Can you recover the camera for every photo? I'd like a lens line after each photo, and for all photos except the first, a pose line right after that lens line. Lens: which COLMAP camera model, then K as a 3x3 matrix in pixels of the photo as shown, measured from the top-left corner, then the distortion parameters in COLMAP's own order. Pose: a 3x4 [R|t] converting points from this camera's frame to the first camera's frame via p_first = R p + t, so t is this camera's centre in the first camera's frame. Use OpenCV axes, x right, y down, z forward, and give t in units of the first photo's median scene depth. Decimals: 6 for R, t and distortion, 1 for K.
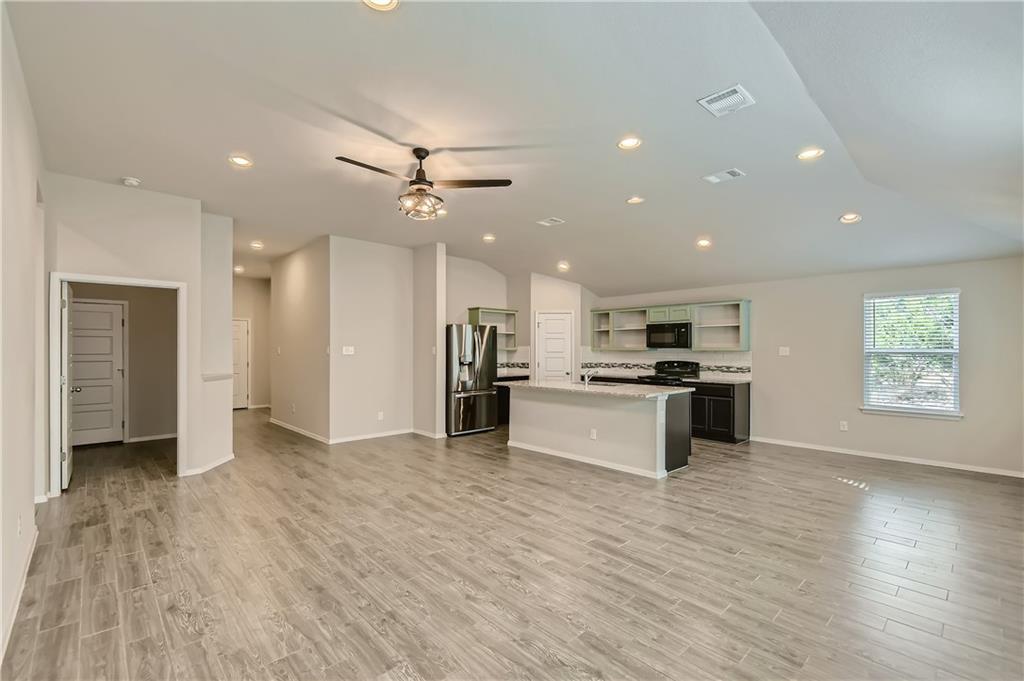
lens RADIAL K [[446.3, 0, 509.5], [0, 446.3, 349.9], [0, 0, 1]] dist [0.011773, -0.007349]
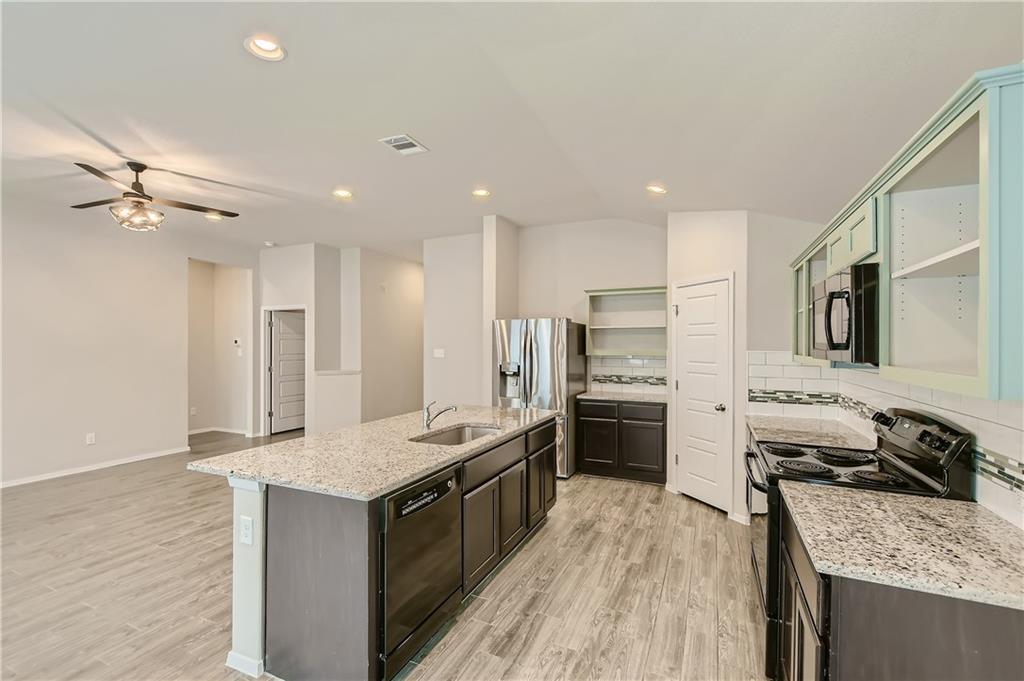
lens RADIAL K [[444.9, 0, 512.3], [0, 444.9, 345.8], [0, 0, 1]] dist [0.011824, -0.008016]
pose [[0.384865, 0.002767, -0.922969, 0.980333], [-0.002000, 0.999996, 0.002164, -0.028249], [0.922971, 0.001013, 0.384869, 1.267615]]
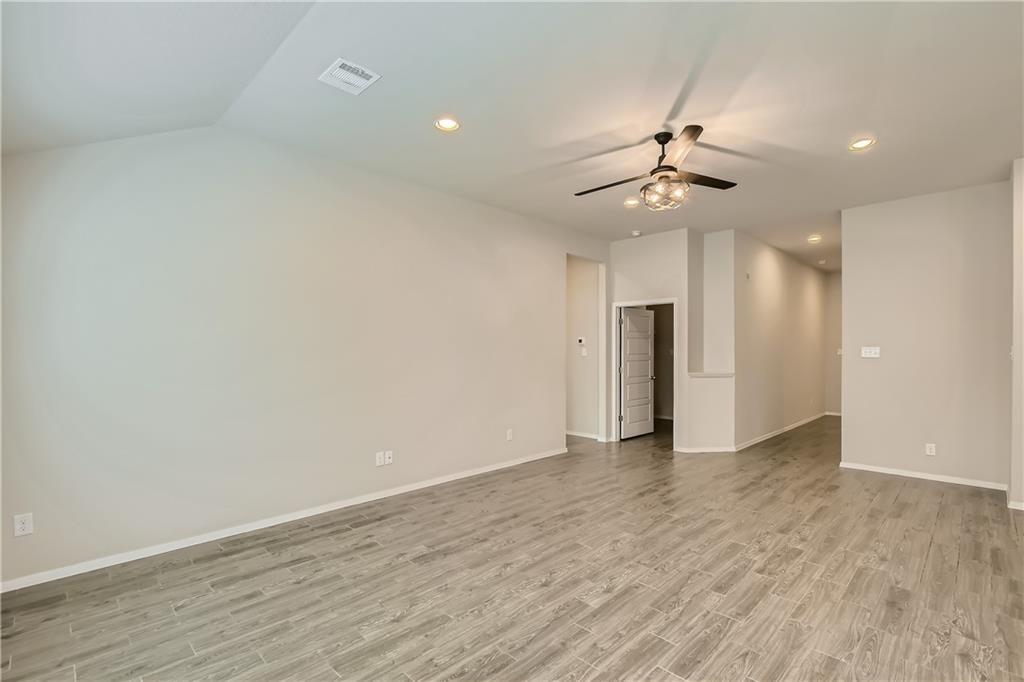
lens RADIAL K [[467.4, 0, 511.5], [0, 467.4, 351.3], [0, 0, 1]] dist [0.001120, -0.000090]
pose [[0.032077, 0.001668, -0.999484, 0.683834], [-0.001133, 0.999998, 0.001632, -0.000551], [0.999485, 0.001080, 0.032079, 0.593955]]
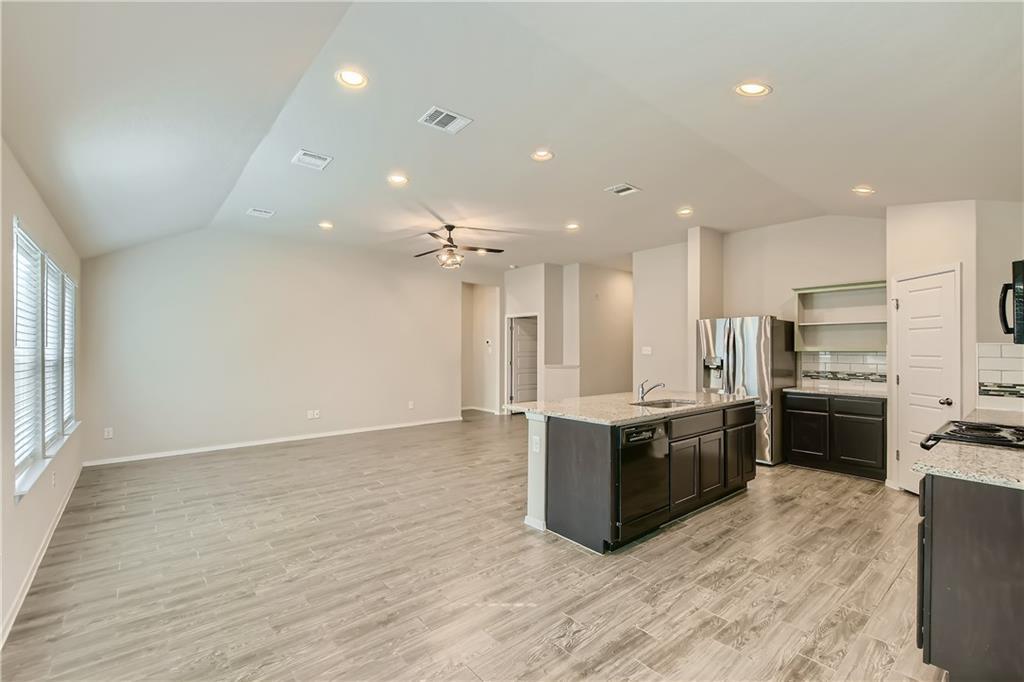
lens RADIAL K [[444.9, 0, 512.3], [0, 444.9, 346.3], [0, 0, 1]] dist [0.011824, -0.008016]
pose [[-0.051871, -0.005889, -0.998636, 1.256614], [-0.003001, 0.999979, -0.005741, -0.002806], [0.998649, 0.002699, -0.051887, 1.183949]]
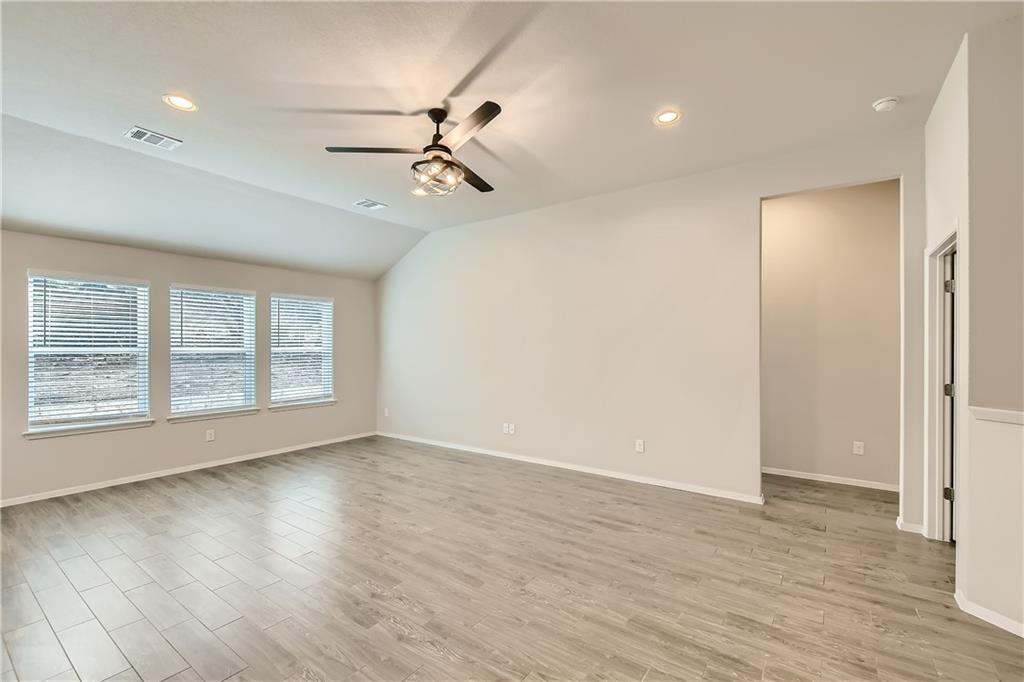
lens RADIAL K [[439.3, 0, 510.0], [0, 439.3, 348.5], [0, 0, 1]] dist [0.000416, -0.000051]
pose [[-0.980899, 0.000716, -0.194515, -0.154953], [-0.000329, 0.999986, 0.005338, -0.004907], [0.194516, 0.005300, -0.980885, 1.665045]]
